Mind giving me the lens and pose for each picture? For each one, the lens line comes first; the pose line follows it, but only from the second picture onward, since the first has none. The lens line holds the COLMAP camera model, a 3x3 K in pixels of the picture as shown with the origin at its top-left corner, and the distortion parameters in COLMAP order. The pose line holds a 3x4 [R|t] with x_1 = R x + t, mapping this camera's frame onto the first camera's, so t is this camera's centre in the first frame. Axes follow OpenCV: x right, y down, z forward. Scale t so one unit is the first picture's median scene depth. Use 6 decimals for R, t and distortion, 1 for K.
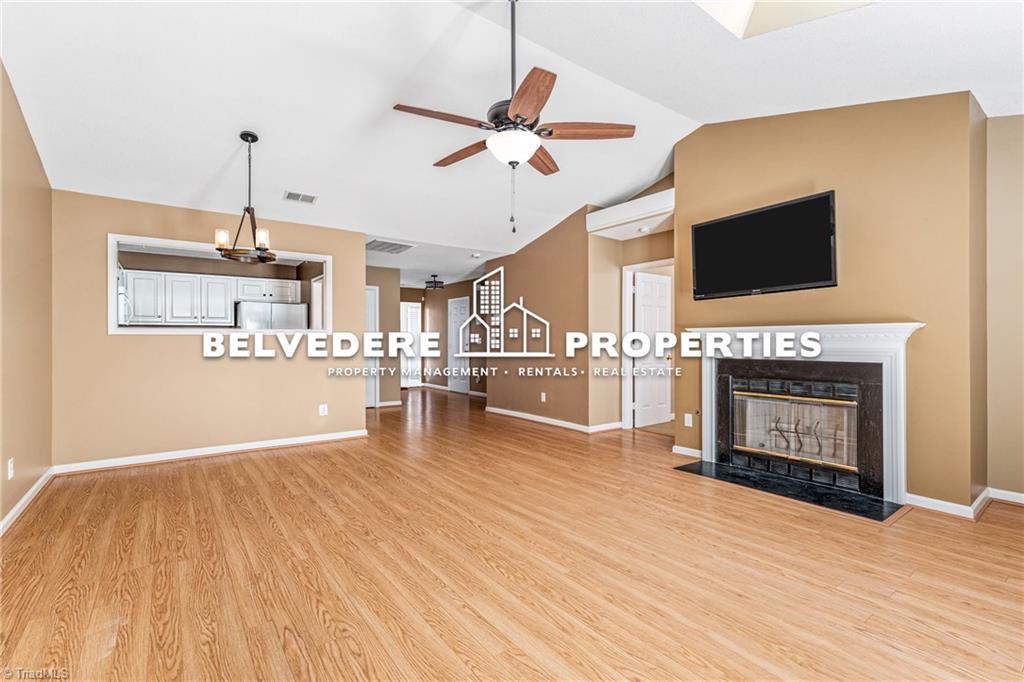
lens RADIAL K [[470.5, 0, 505.8], [0, 470.5, 344.4], [0, 0, 1]] dist [-0.000552, -0.000113]
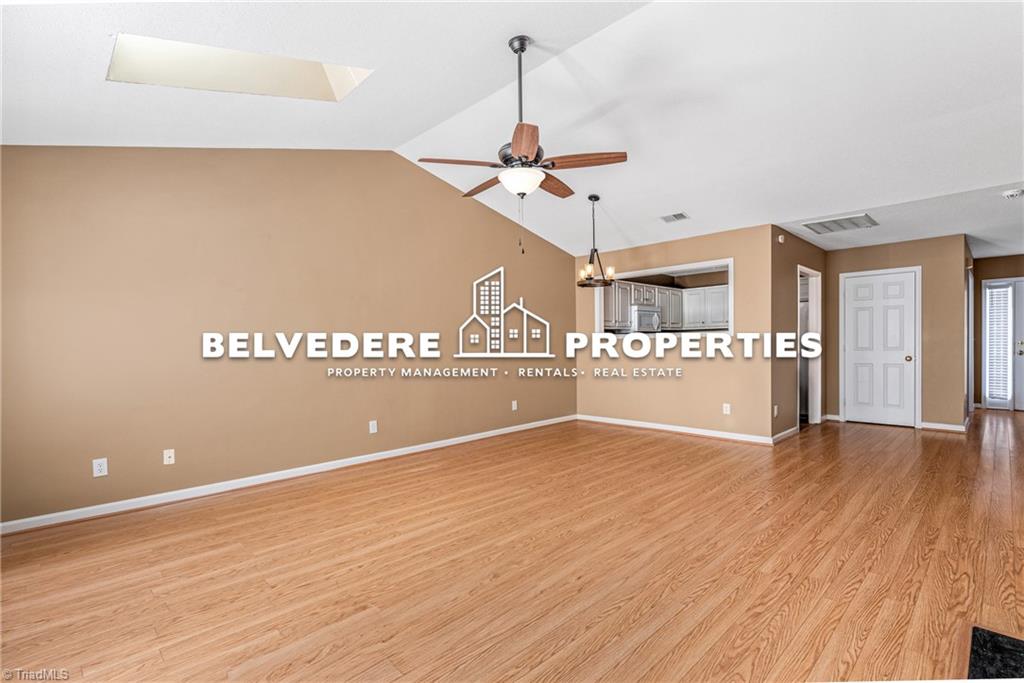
lens RADIAL K [[470.5, 0, 505.8], [0, 470.5, 344.9], [0, 0, 1]] dist [-0.000552, -0.000113]
pose [[0.132894, 0.002399, -0.991127, 1.085262], [0.005964, 0.999977, 0.003220, -0.012049], [0.991112, -0.006339, 0.132877, 0.735166]]
